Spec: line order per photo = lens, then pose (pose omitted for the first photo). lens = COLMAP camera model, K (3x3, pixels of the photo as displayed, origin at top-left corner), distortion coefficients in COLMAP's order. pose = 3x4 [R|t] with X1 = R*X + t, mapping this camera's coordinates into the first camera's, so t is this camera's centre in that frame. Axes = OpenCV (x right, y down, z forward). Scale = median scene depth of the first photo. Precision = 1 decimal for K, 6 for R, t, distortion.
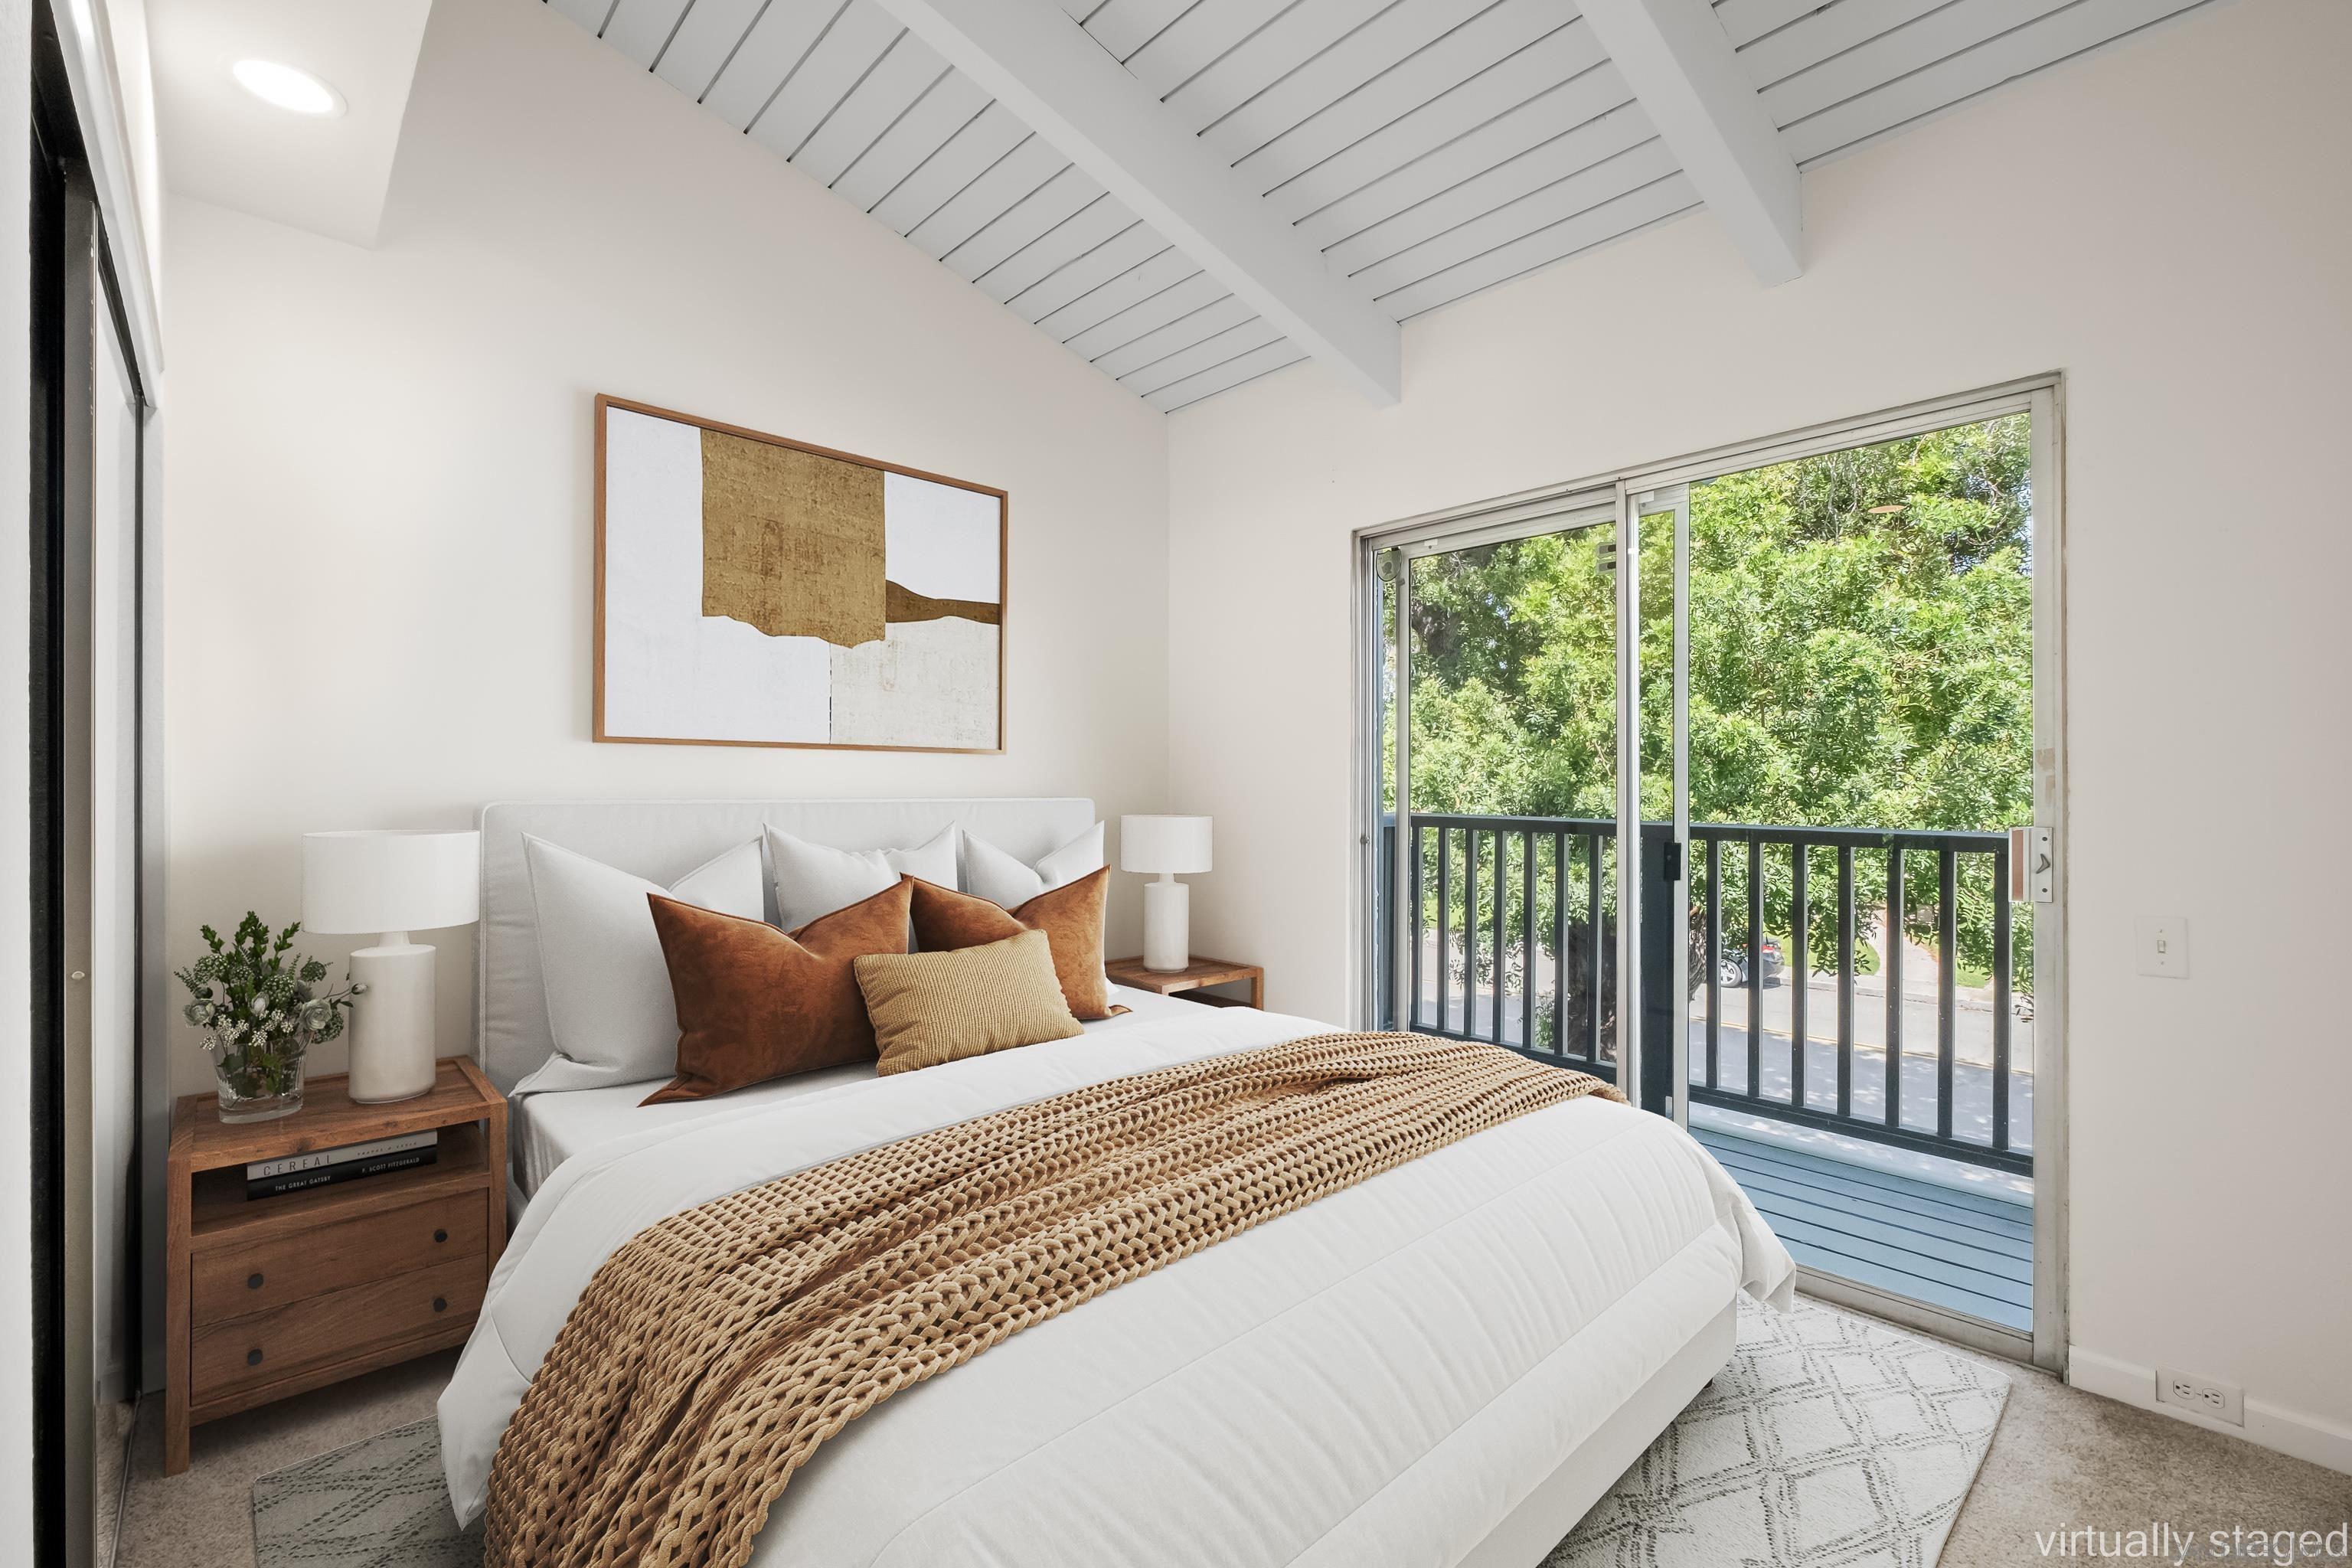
lens RADIAL K [[1019.8, 0, 1176.0], [0, 1019.8, 784.0], [0, 0, 1]] dist [-0.014477, 0.005143]
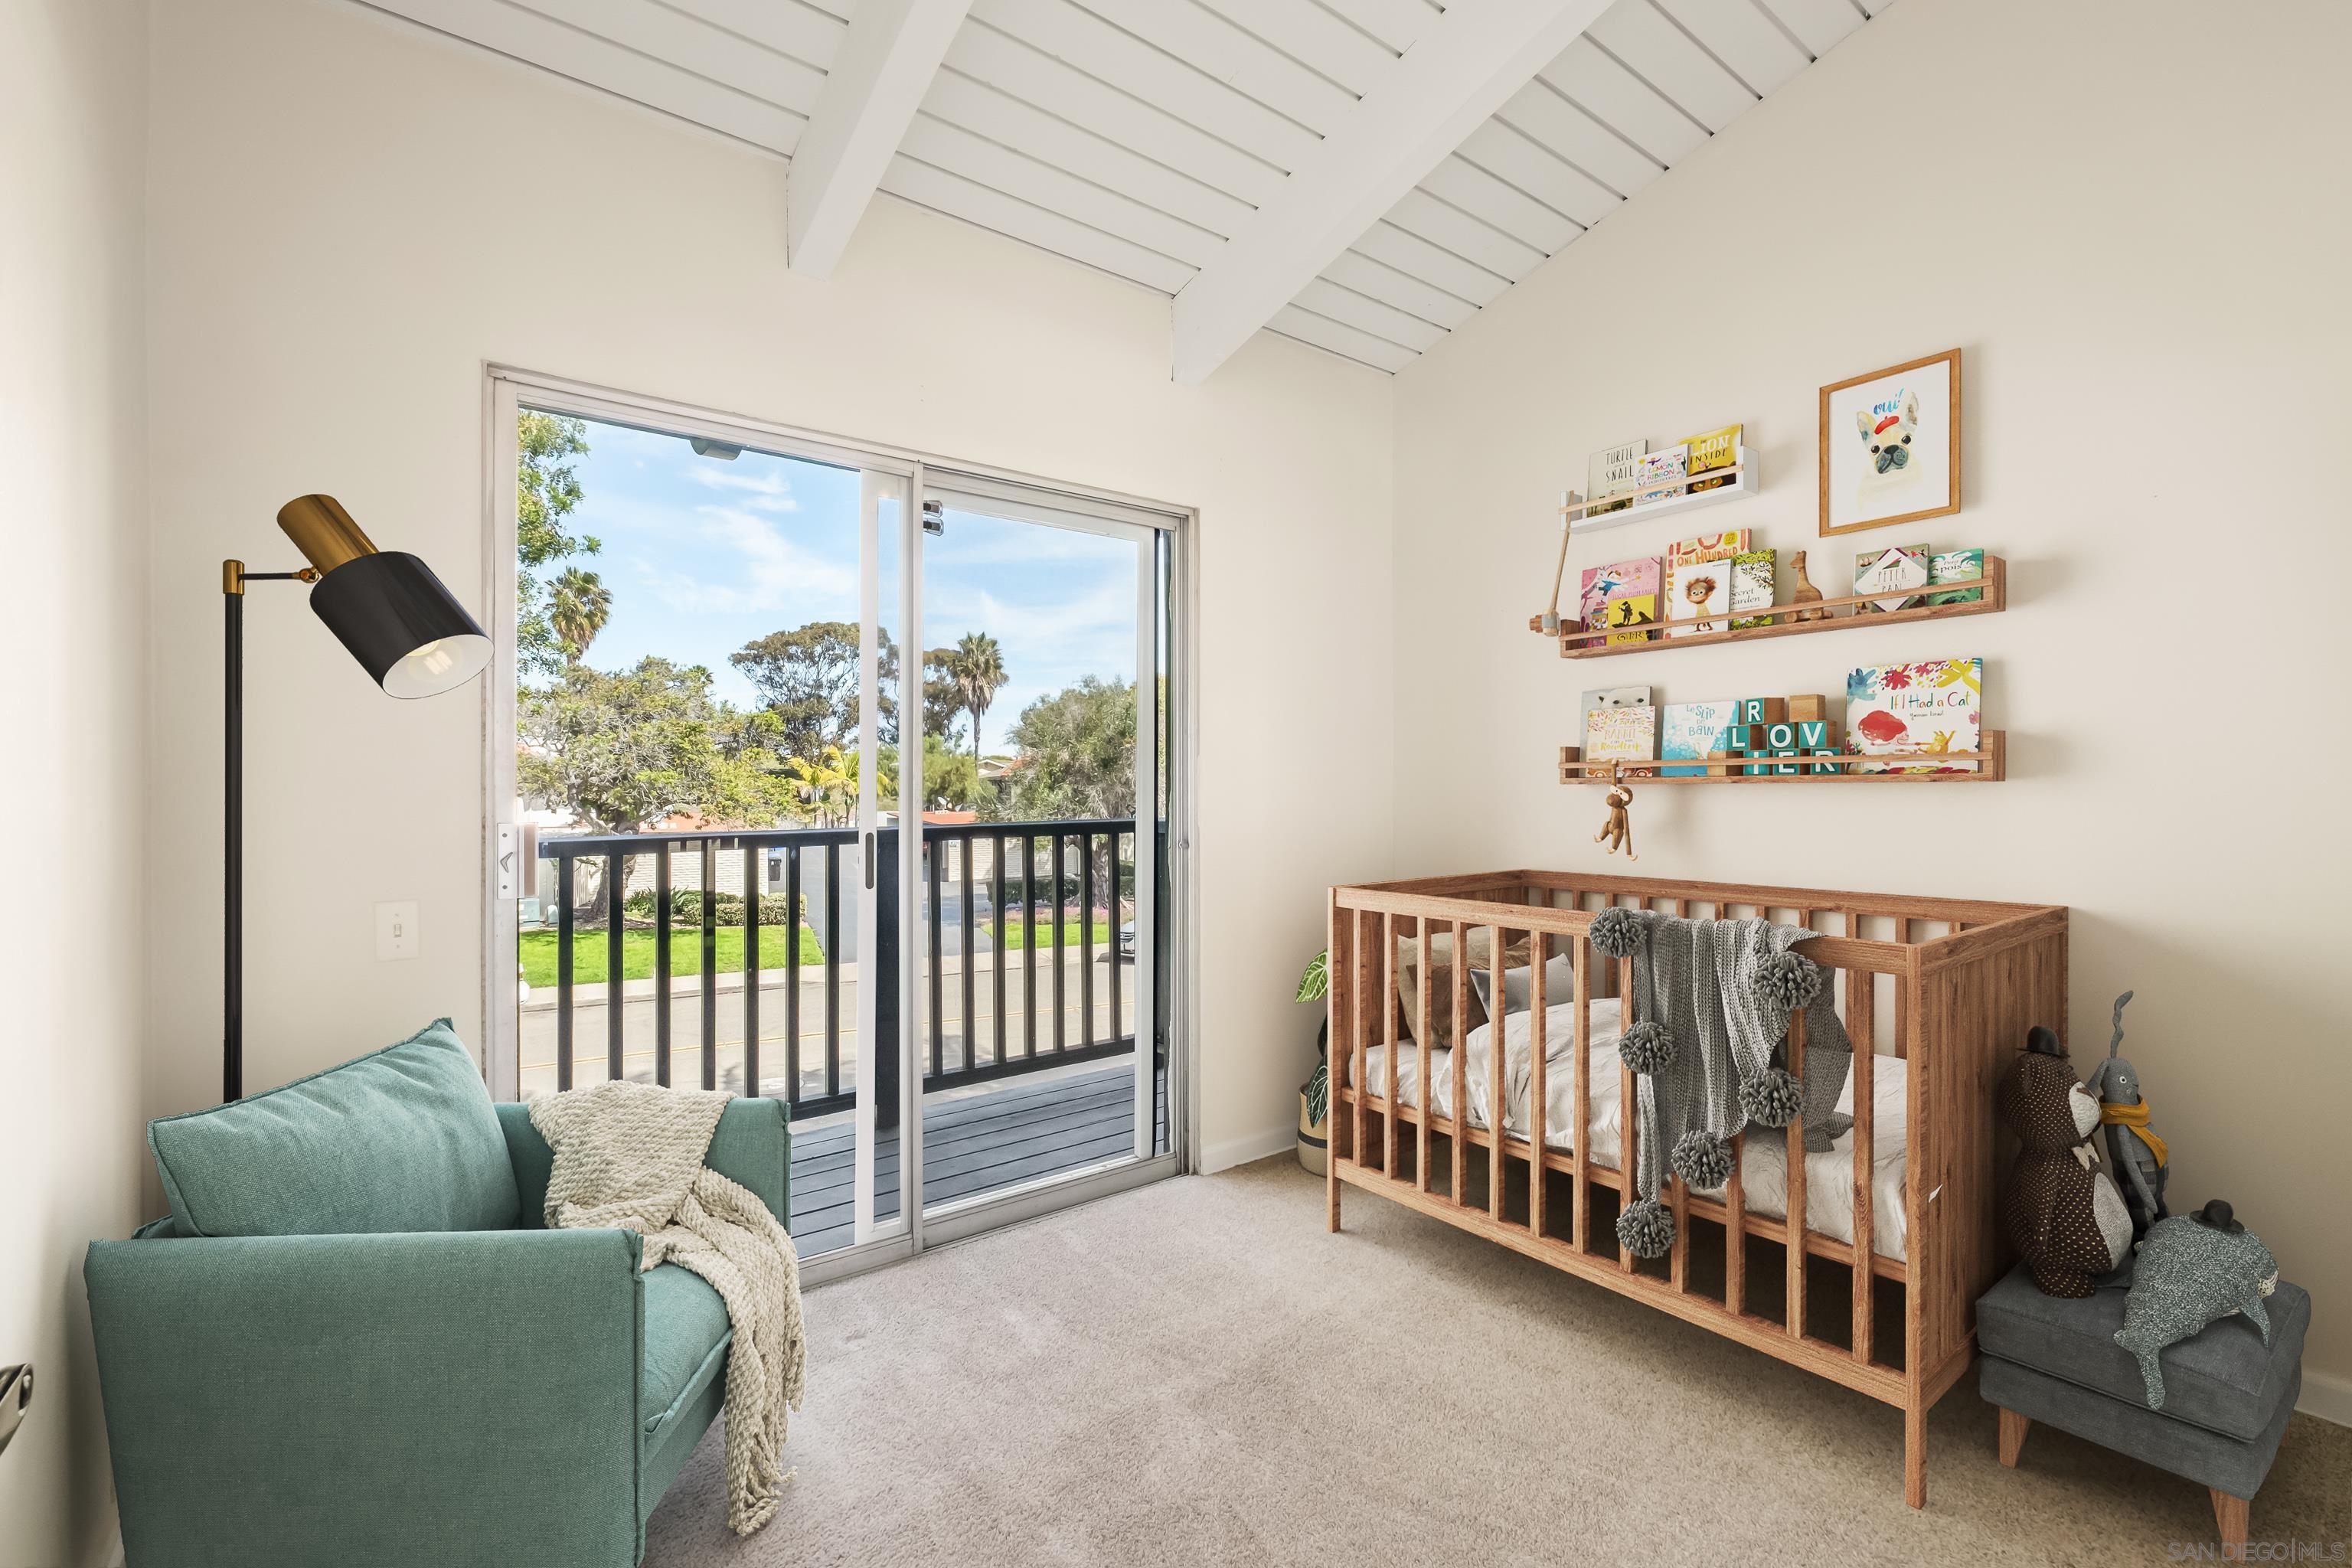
lens RADIAL K [[1034.8, 0, 1176.0], [0, 1034.8, 784.0], [0, 0, 1]] dist [0.000646, 0.000477]
pose [[0.094162, 0.000058, 0.995557, -0.554027], [0.006766, 0.999977, -0.000698, -0.000677], [-0.995534, 0.006802, 0.094159, 0.673381]]
